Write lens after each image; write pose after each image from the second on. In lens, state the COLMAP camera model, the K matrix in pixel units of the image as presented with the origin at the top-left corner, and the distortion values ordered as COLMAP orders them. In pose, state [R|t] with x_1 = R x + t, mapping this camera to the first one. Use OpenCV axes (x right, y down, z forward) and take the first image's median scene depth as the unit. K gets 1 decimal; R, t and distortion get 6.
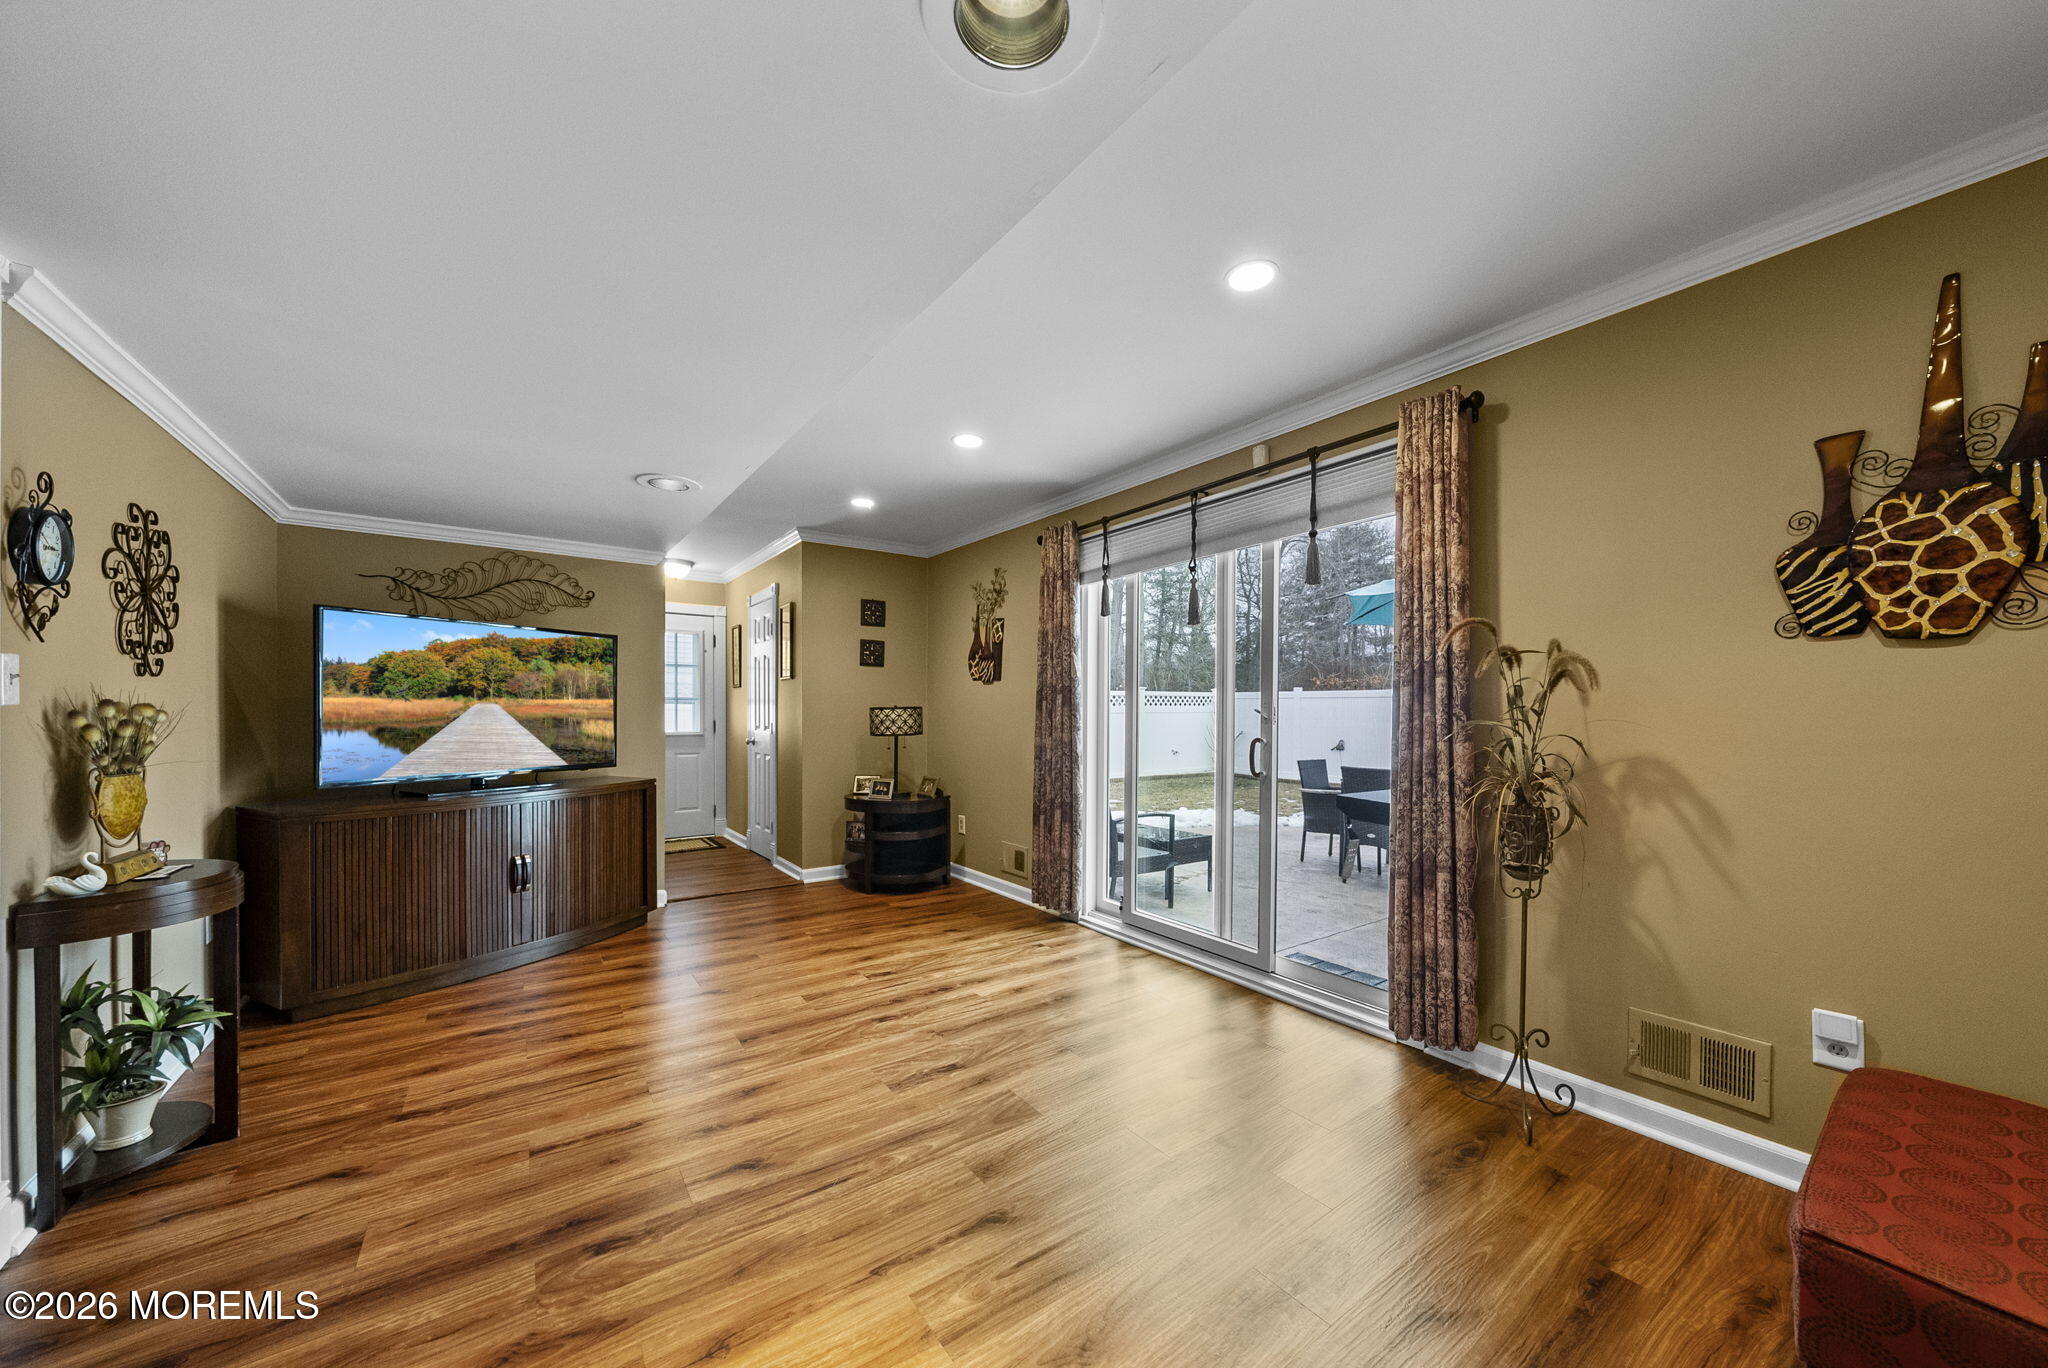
lens RADIAL K [[708.9, 0, 1033.5], [0, 708.9, 721.5], [0, 0, 1]] dist [0.000810, -0.001002]
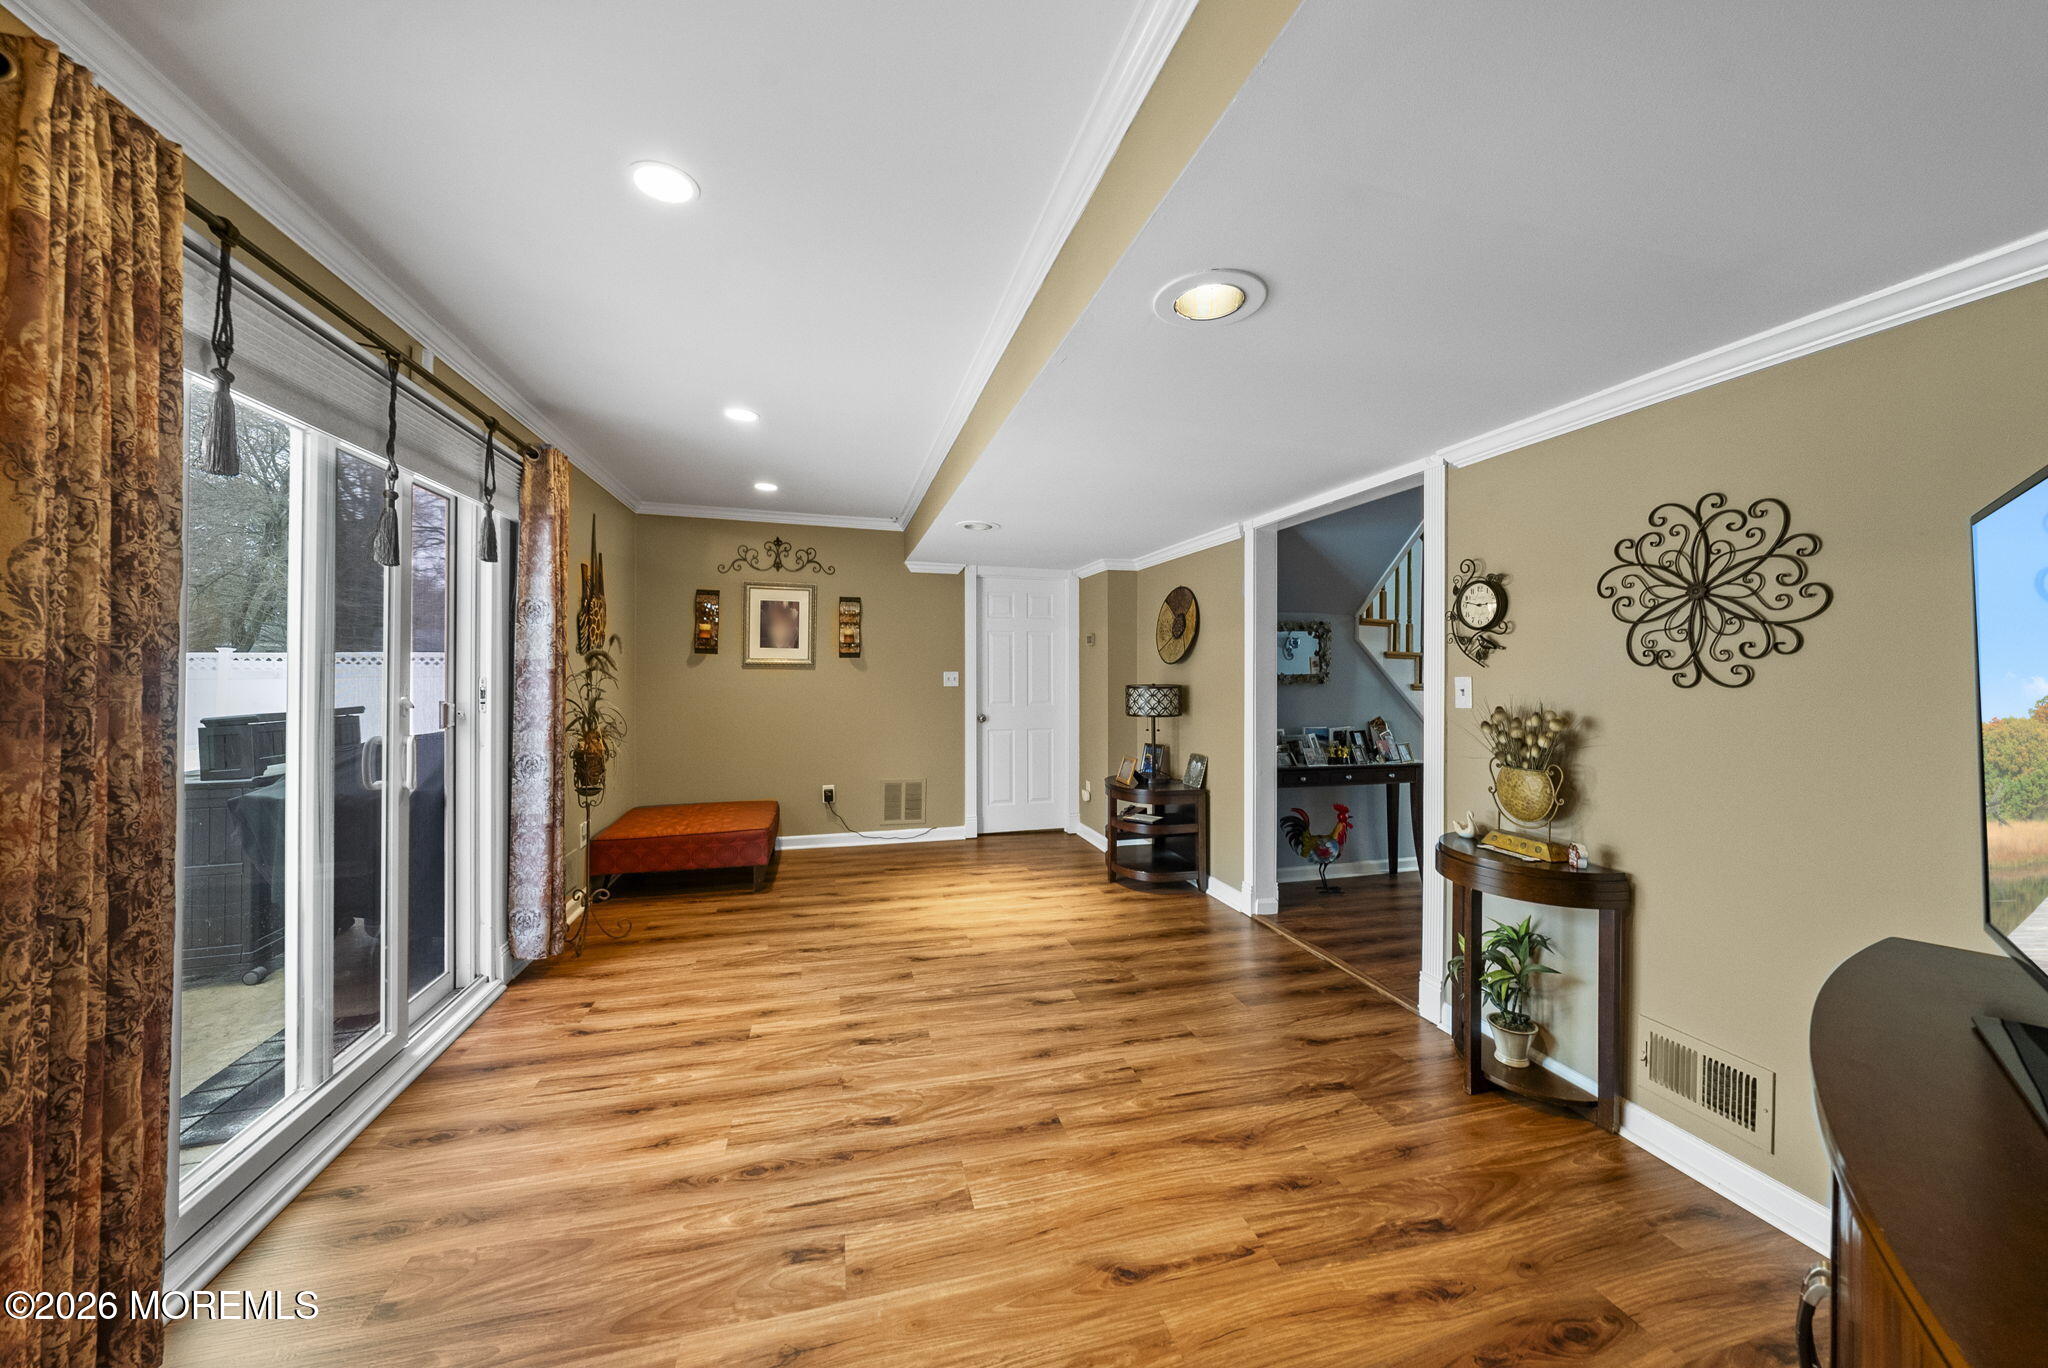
lens RADIAL K [[708.9, 0, 1020.5], [0, 708.9, 667.3], [0, 0, 1]] dist [0.000810, -0.001002]
pose [[-0.930406, -0.010126, 0.366390, -0.676953], [-0.008114, 0.999942, 0.007031, -0.074332], [-0.366440, 0.003569, -0.930435, 1.803348]]
